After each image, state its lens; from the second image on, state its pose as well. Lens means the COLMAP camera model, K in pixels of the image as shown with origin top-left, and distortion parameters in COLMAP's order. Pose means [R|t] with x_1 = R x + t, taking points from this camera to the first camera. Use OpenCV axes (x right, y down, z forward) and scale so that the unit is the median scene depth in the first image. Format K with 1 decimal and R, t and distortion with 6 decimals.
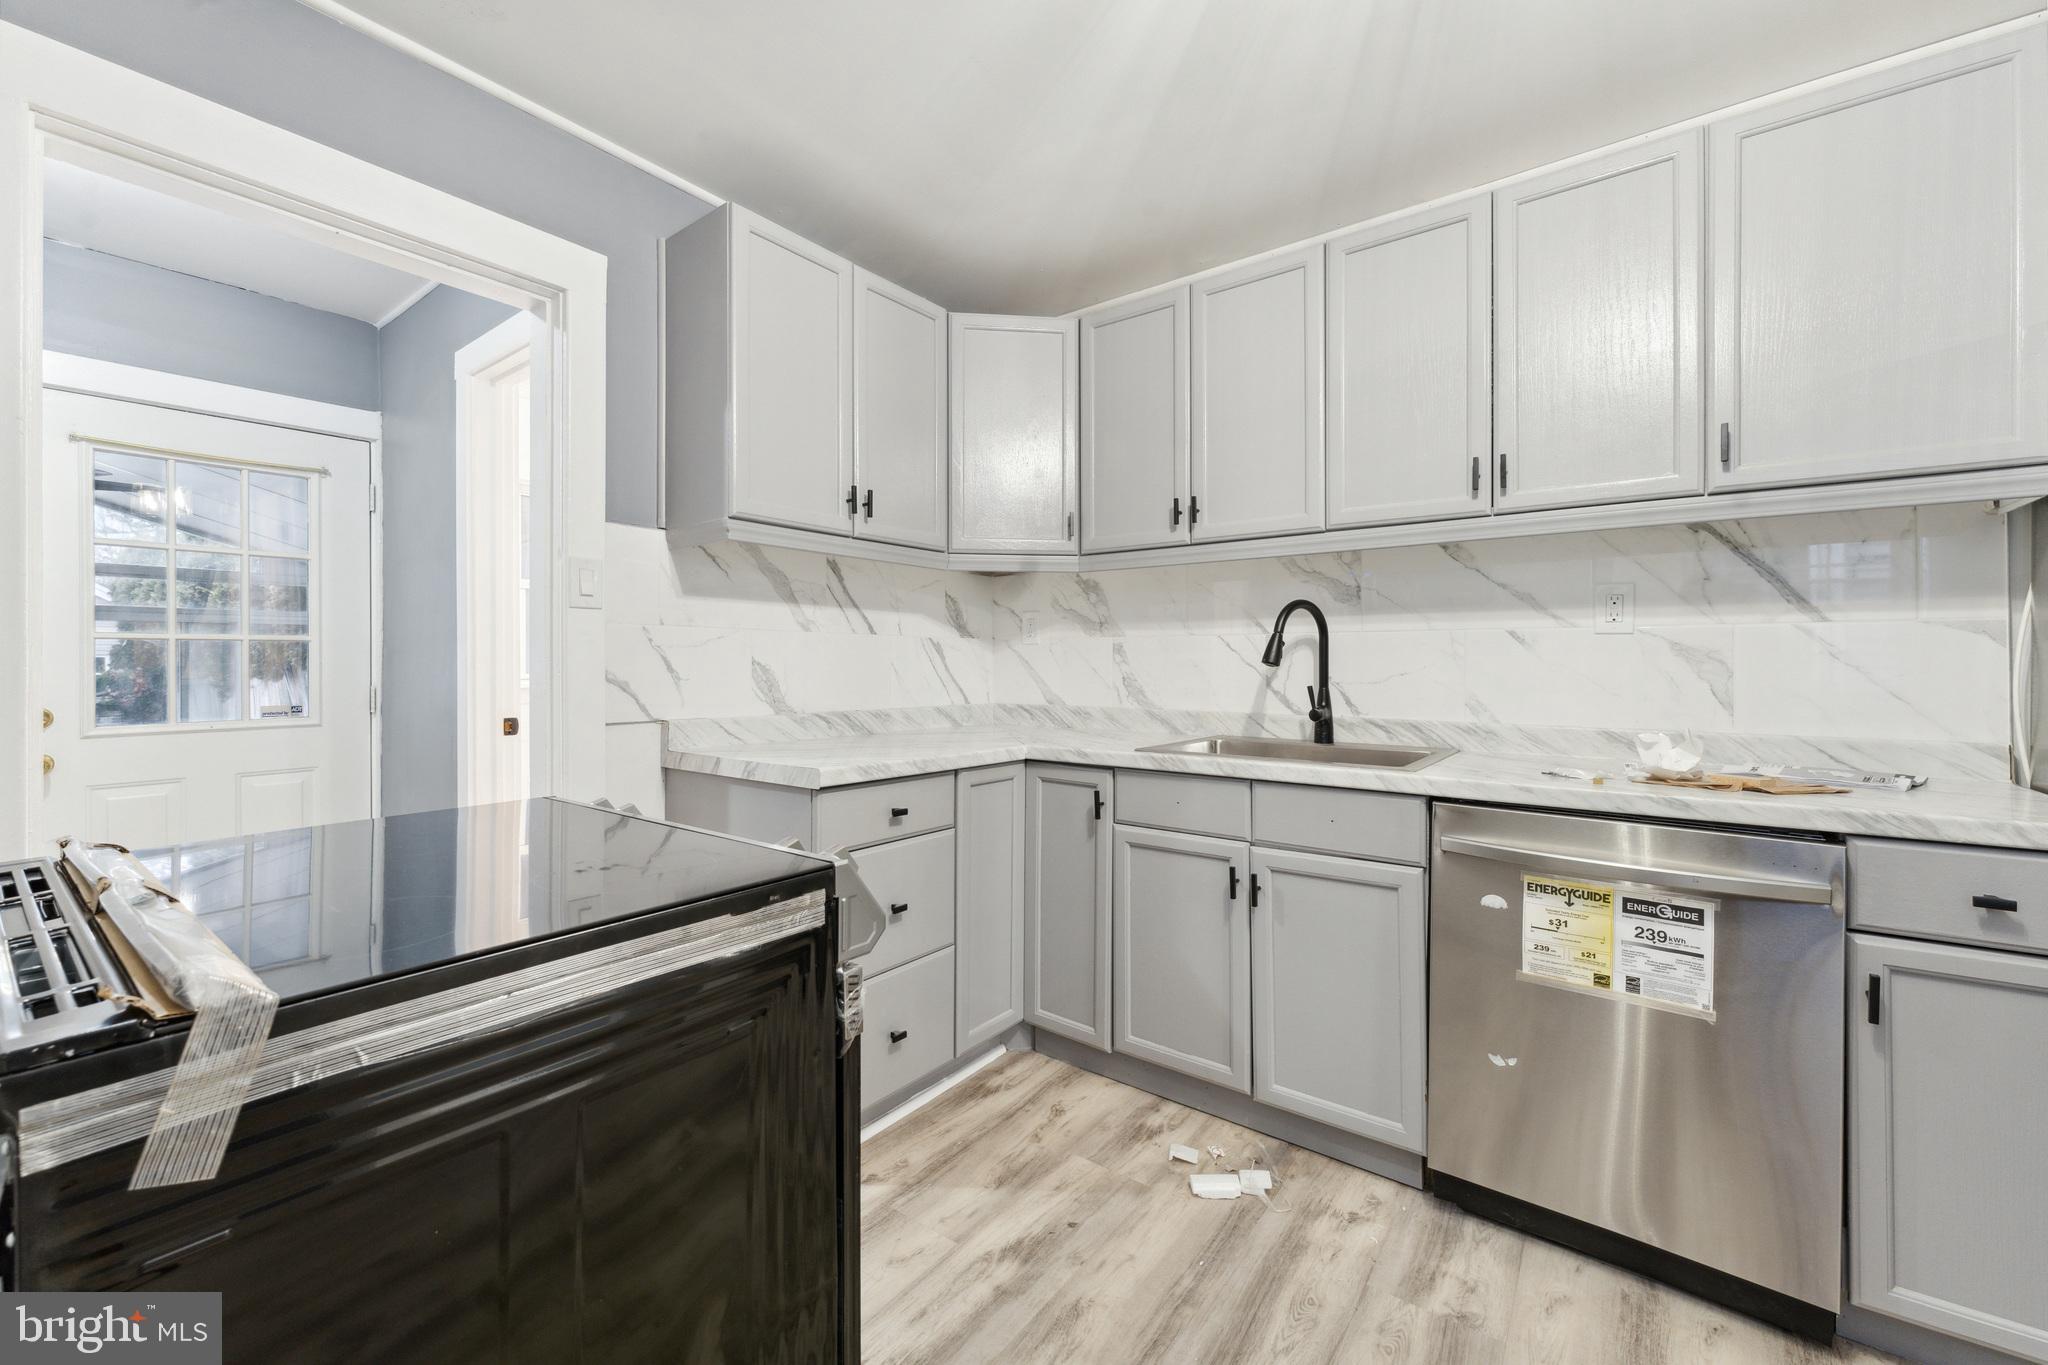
lens RADIAL K [[816.2, 0, 1012.3], [0, 816.2, 648.7], [0, 0, 1]] dist [0.002090, -0.000086]
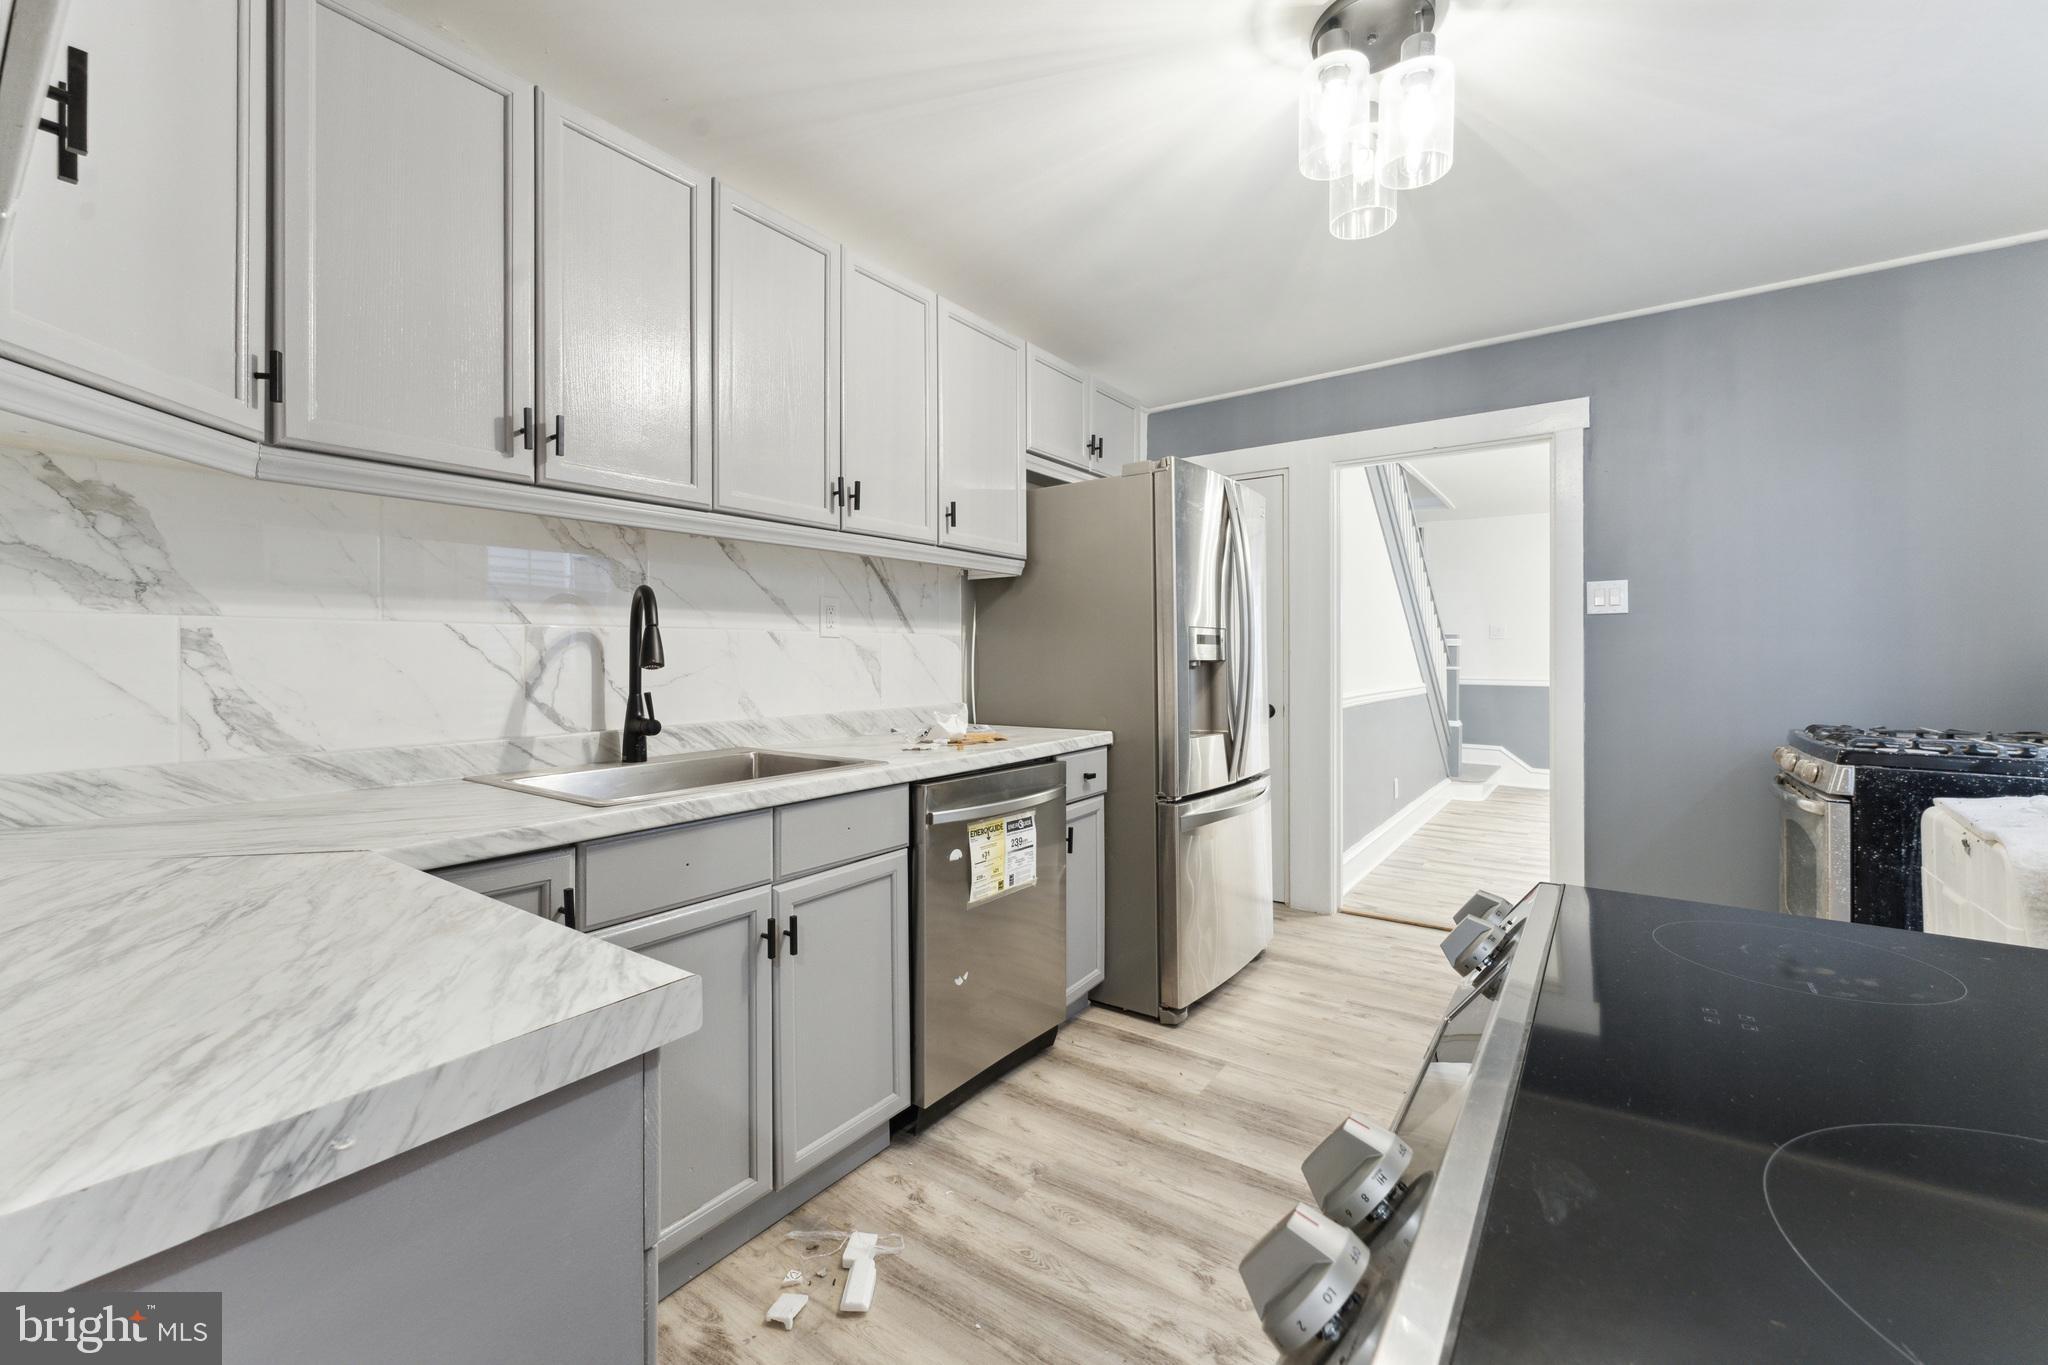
lens RADIAL K [[816.2, 0, 1012.3], [0, 816.2, 648.7], [0, 0, 1]] dist [0.002090, -0.000086]
pose [[-0.010842, 0.006113, 0.999923, -0.542017], [-0.011484, 0.999915, -0.006238, 0.003760], [-0.999875, -0.011550, -0.010771, 0.779225]]
